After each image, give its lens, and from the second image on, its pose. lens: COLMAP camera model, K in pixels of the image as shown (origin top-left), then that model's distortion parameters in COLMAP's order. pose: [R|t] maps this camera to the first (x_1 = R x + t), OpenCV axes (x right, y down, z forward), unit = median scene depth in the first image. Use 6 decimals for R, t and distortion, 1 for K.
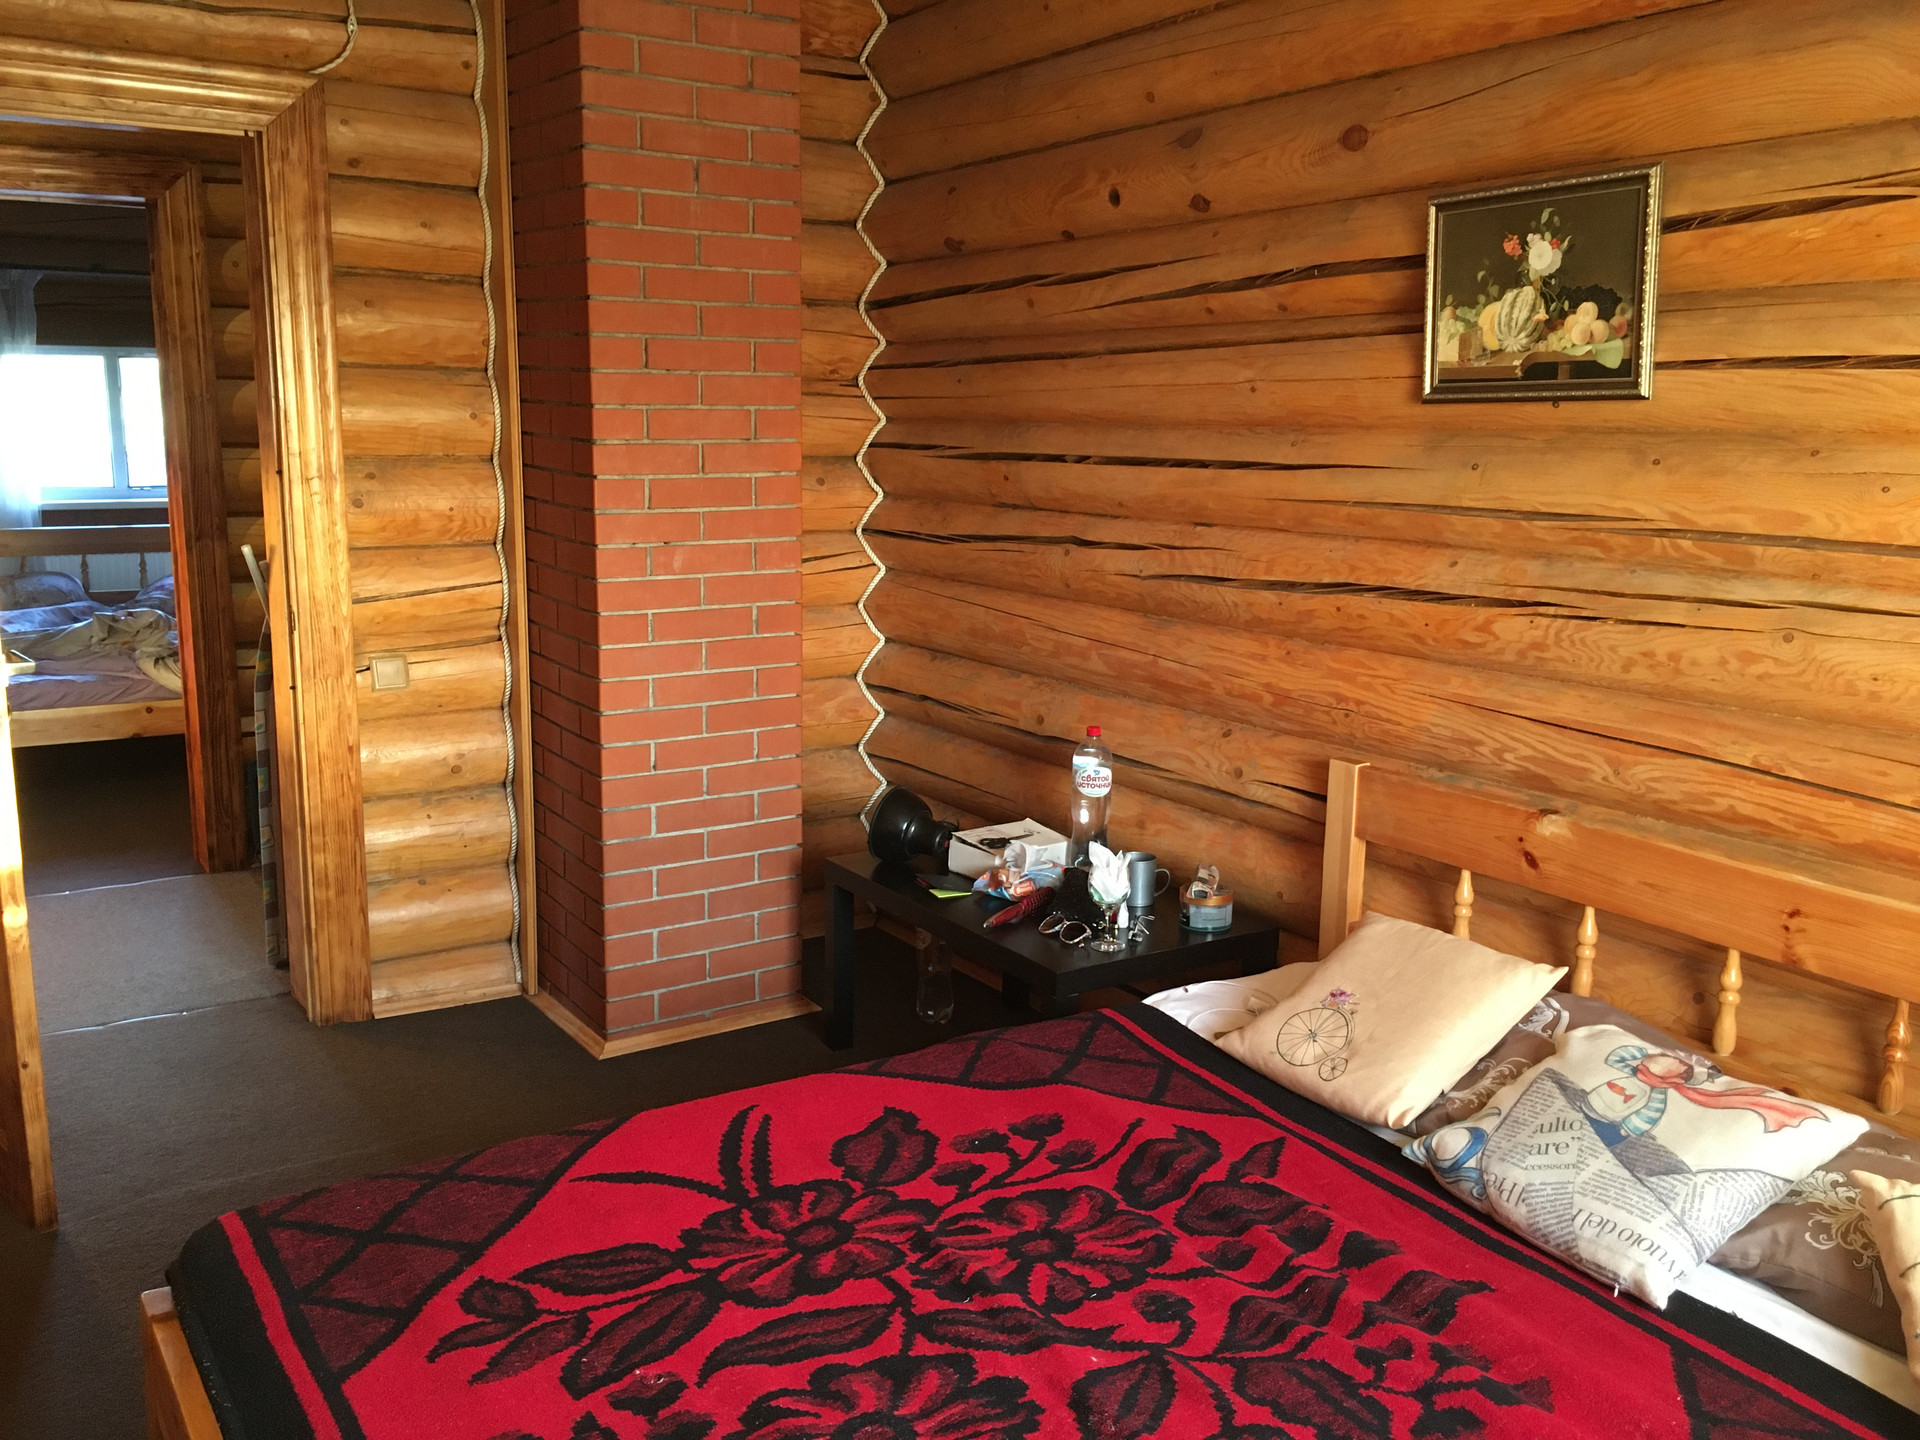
lens RADIAL K [[1641.8, 0, 964.4], [0, 1641.8, 717.1], [0, 0, 1]] dist [0.018005, -0.000807]
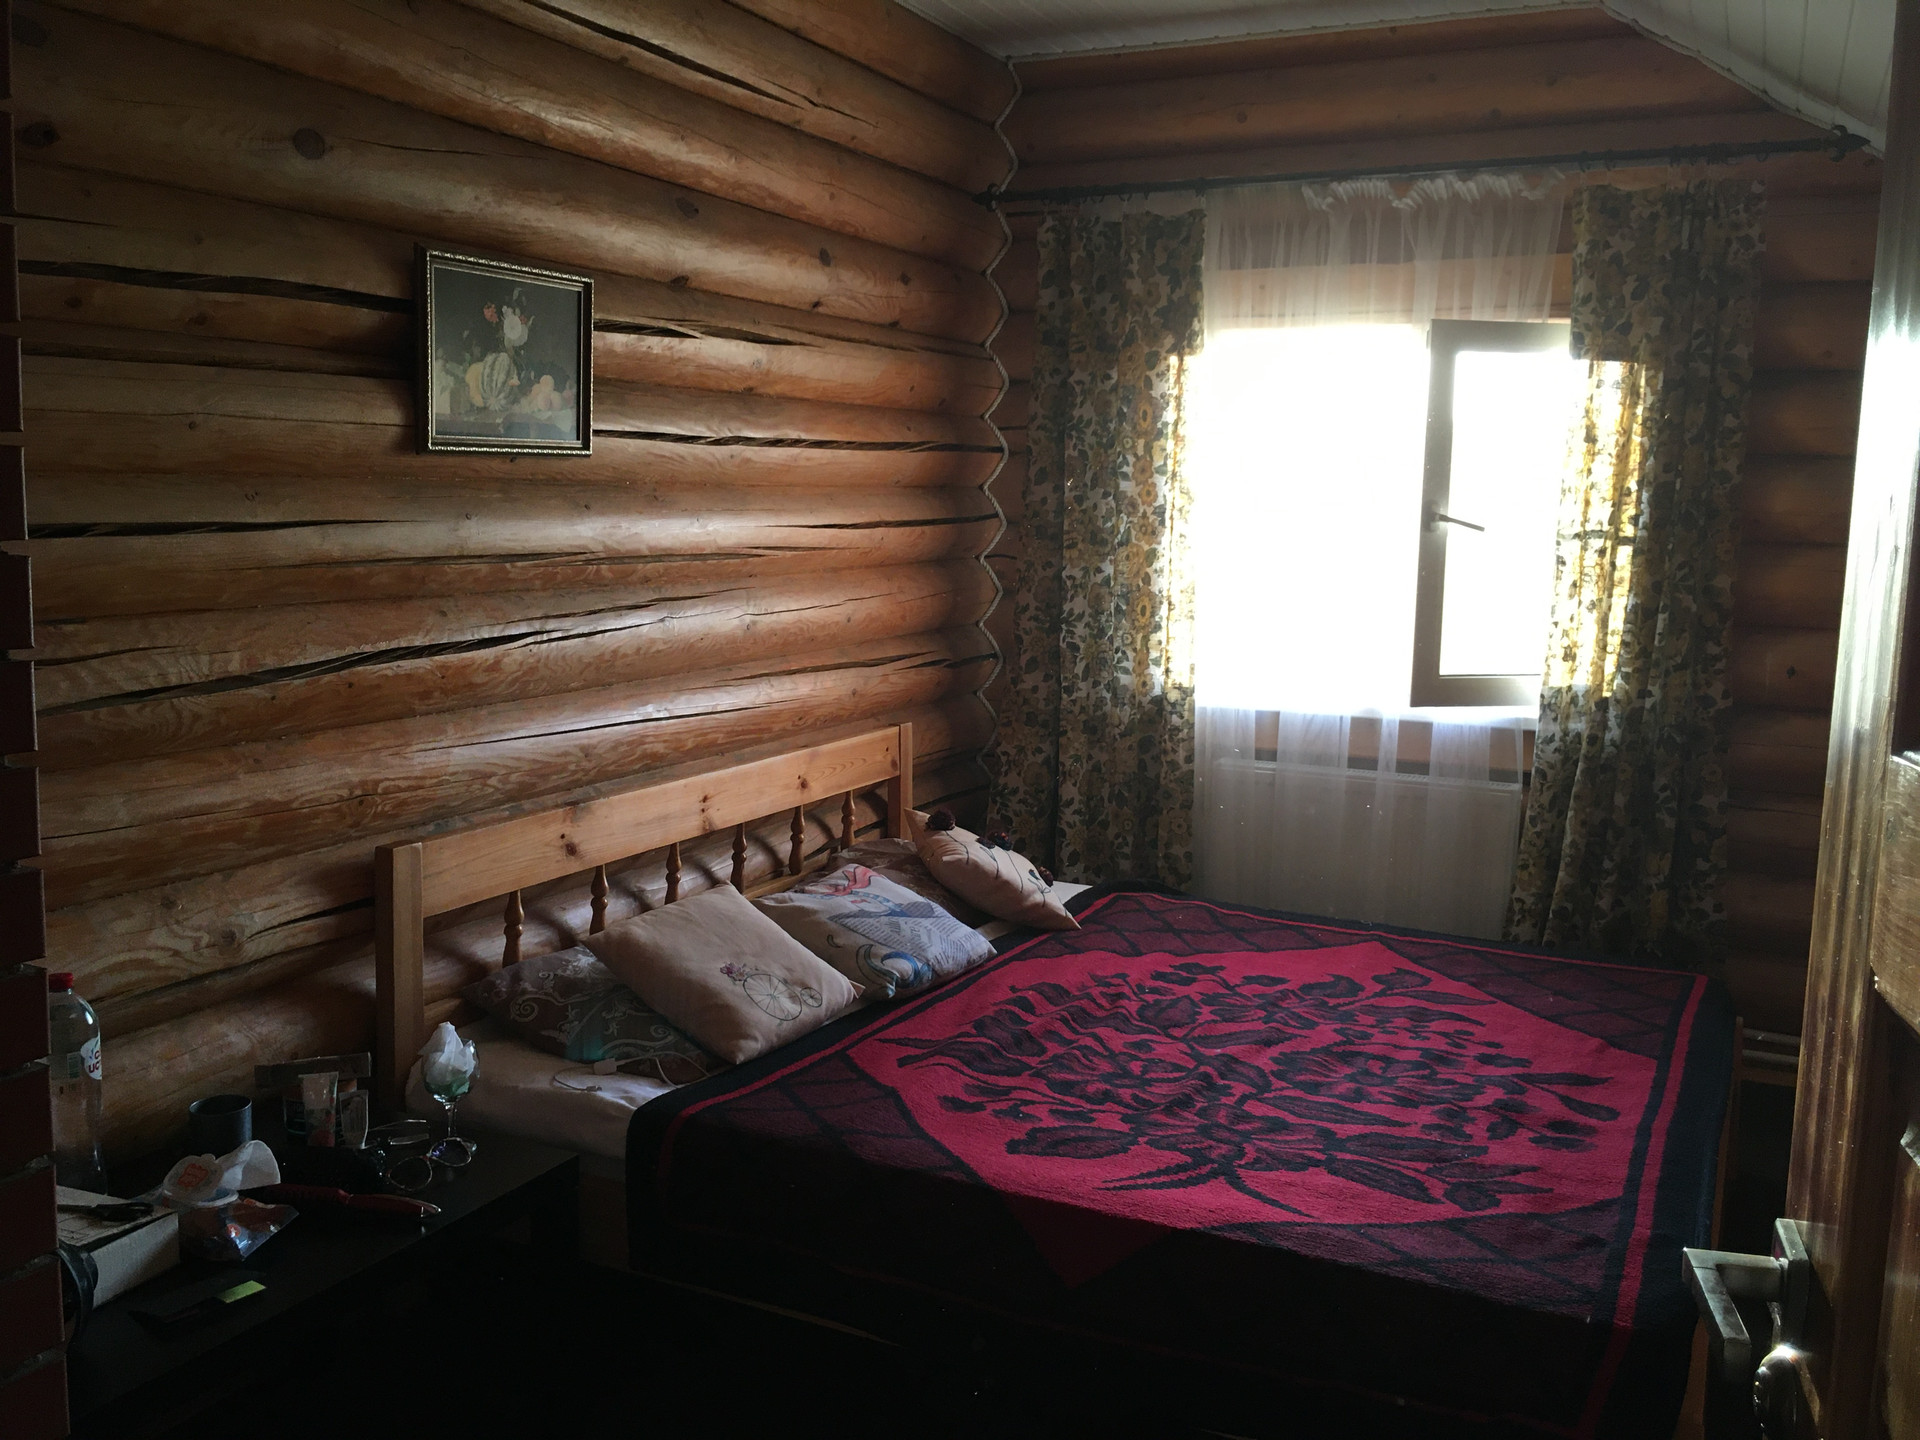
lens RADIAL K [[1641.8, 0, 963.9], [0, 1641.8, 716.4], [0, 0, 1]] dist [0.018005, -0.000807]
pose [[-0.510691, -0.133383, 0.849355, -0.818258], [0.134541, 0.963324, 0.232176, -0.250582], [-0.849172, 0.232844, -0.474015, 1.369651]]
